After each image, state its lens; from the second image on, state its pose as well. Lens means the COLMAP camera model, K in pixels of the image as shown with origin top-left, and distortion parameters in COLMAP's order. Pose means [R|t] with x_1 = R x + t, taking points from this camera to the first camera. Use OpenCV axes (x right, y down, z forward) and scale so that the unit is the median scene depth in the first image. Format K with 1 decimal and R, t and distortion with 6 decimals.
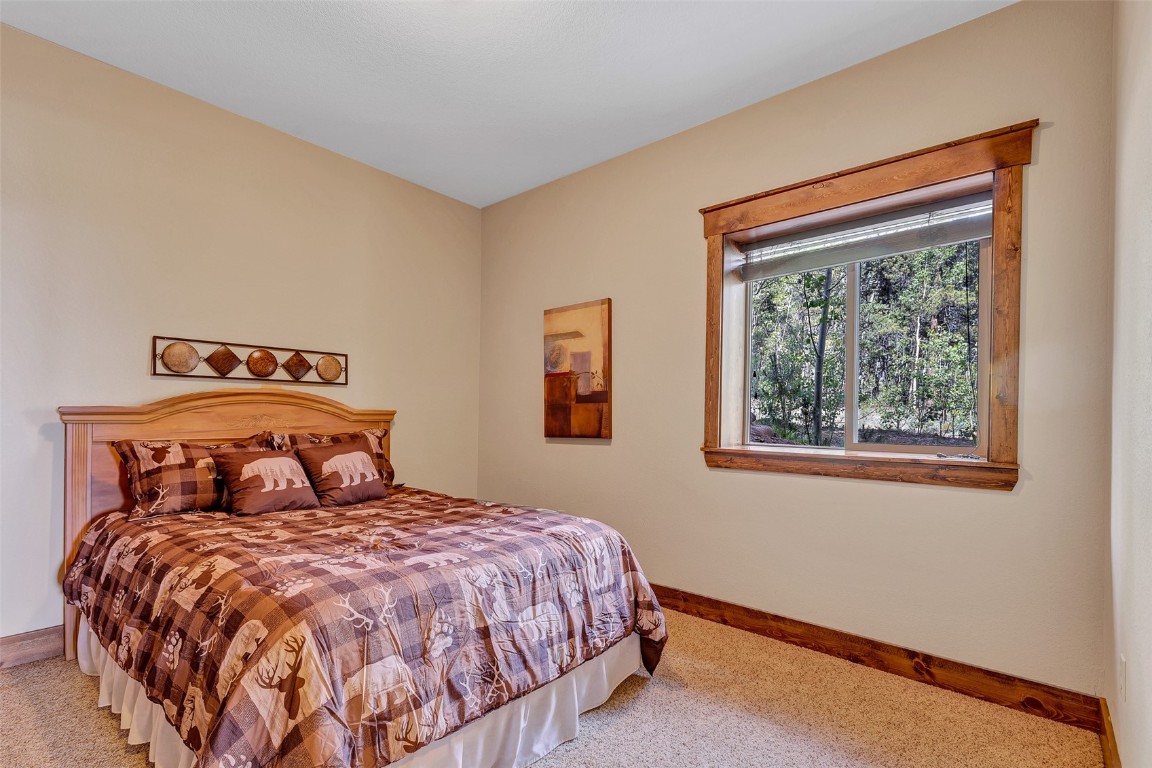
lens RADIAL K [[528.3, 0, 579.0], [0, 528.3, 411.0], [0, 0, 1]] dist [0.009391, 0.000338]
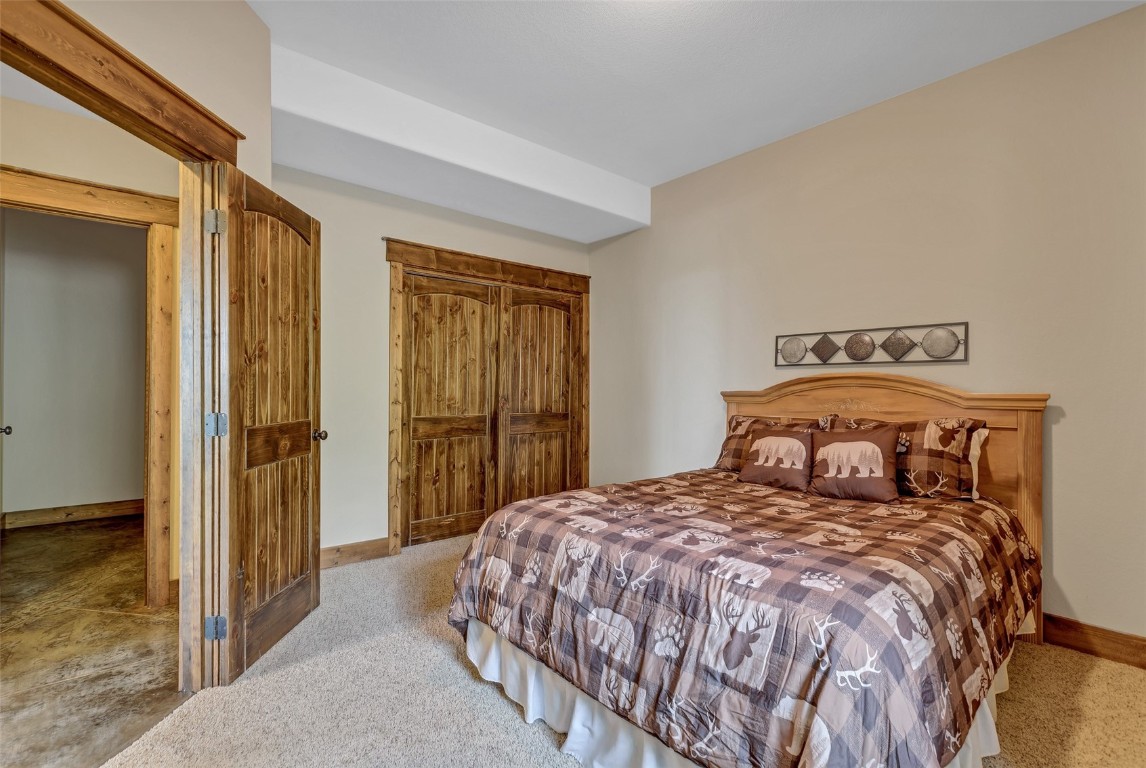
lens RADIAL K [[525.5, 0, 573.7], [0, 525.5, 390.4], [0, 0, 1]] dist [0.009391, 0.000338]
pose [[-0.136121, -0.008057, -0.990659, 0.519932], [-0.005115, 0.999959, -0.007430, 0.002393], [0.990679, 0.004056, -0.136156, 0.683526]]
